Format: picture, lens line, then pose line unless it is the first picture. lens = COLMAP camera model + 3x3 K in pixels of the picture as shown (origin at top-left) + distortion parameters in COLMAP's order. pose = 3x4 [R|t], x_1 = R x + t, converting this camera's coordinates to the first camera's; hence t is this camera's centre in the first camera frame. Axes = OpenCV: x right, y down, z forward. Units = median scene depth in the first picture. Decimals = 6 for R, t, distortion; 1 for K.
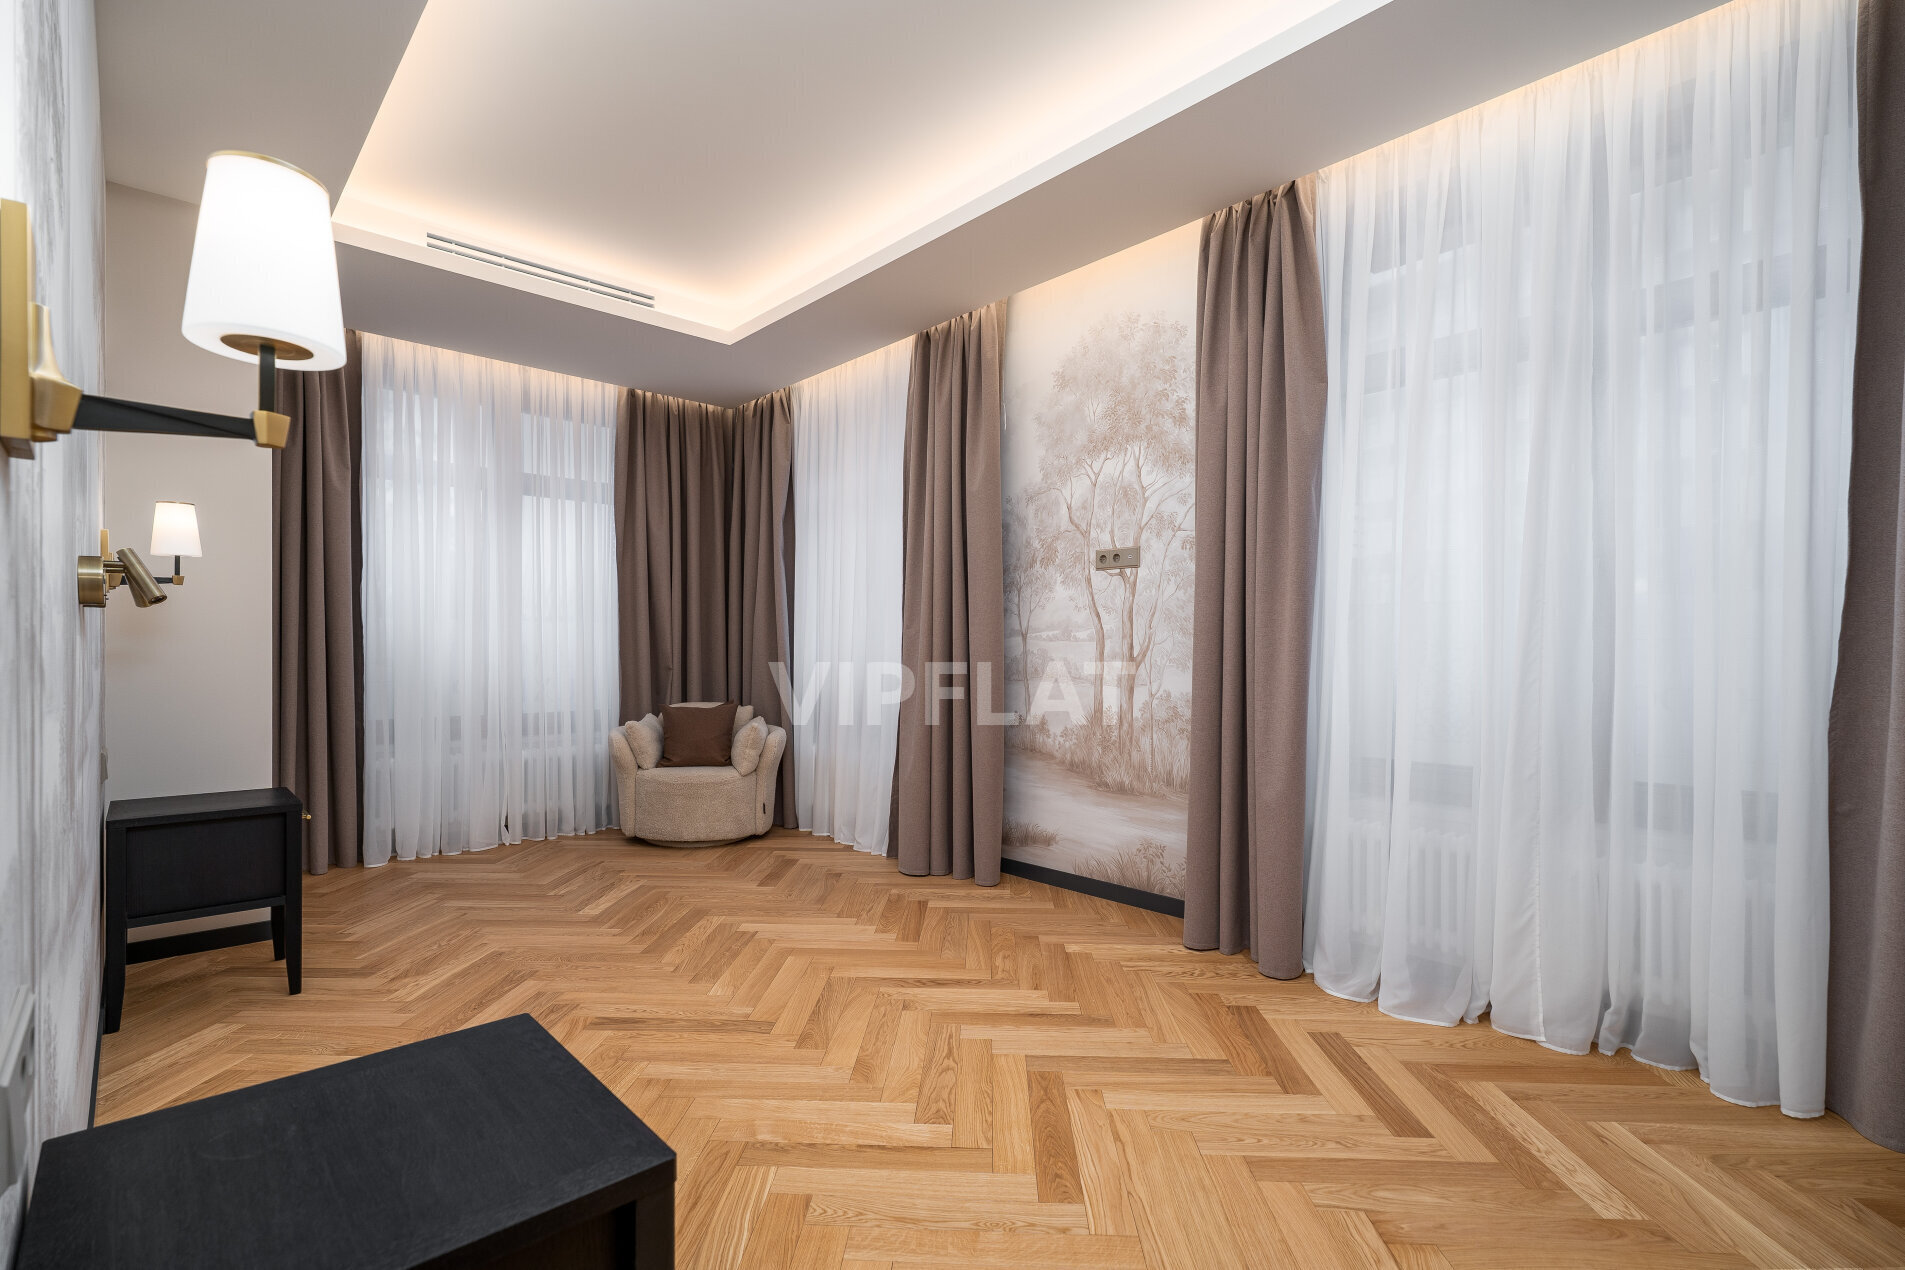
lens RADIAL K [[881.3, 0, 952.7], [0, 881.3, 653.8], [0, 0, 1]] dist [0.000255, 0.000018]
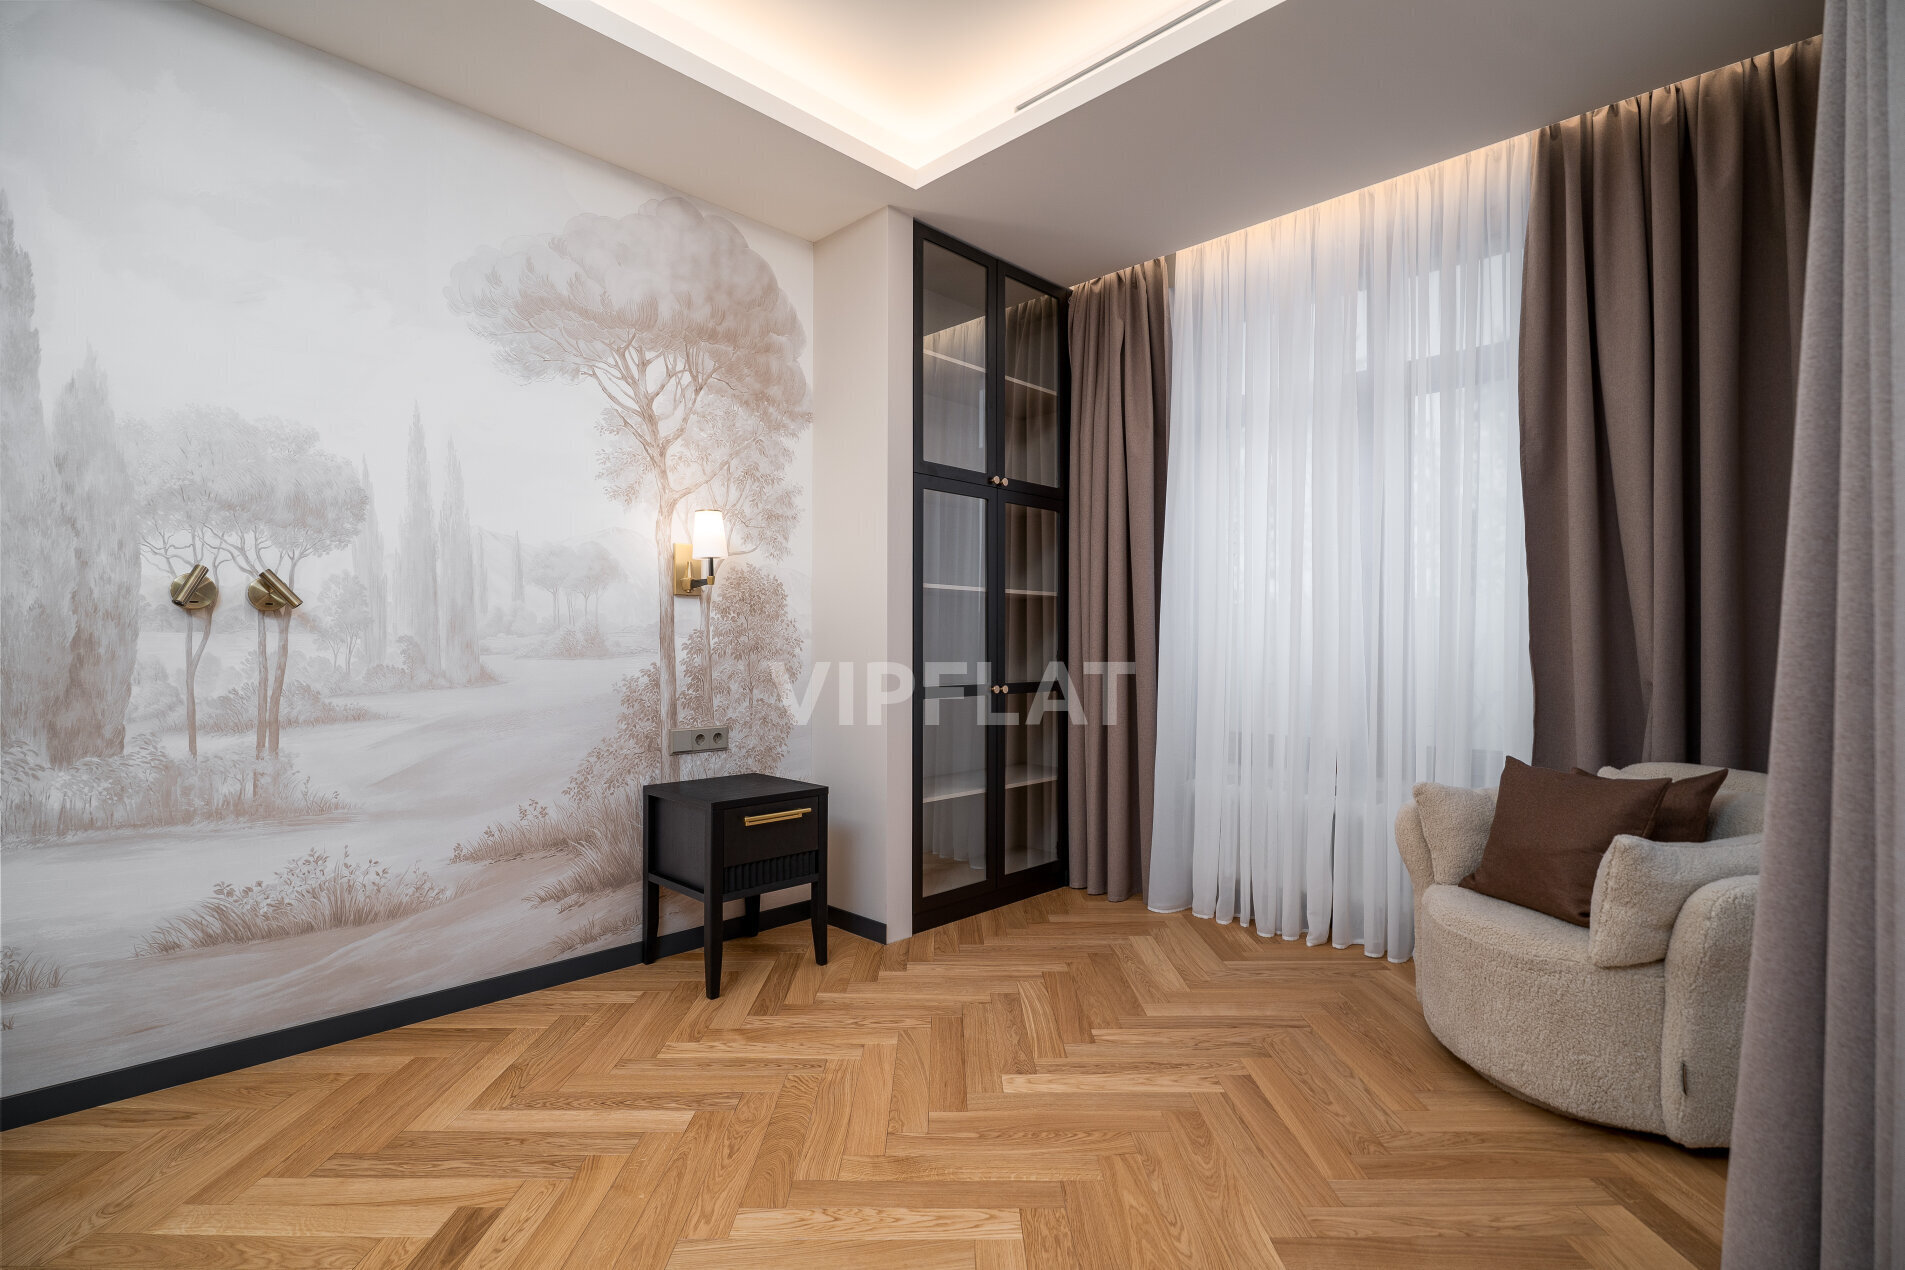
lens RADIAL K [[929.8, 0, 950.8], [0, 929.8, 622.2], [0, 0, 1]] dist [-0.004627, -0.000483]
pose [[0.044030, -0.011044, -0.998969, 0.182681], [-0.002396, 0.999935, -0.011161, -0.010774], [0.999027, 0.002885, 0.044001, 0.772987]]
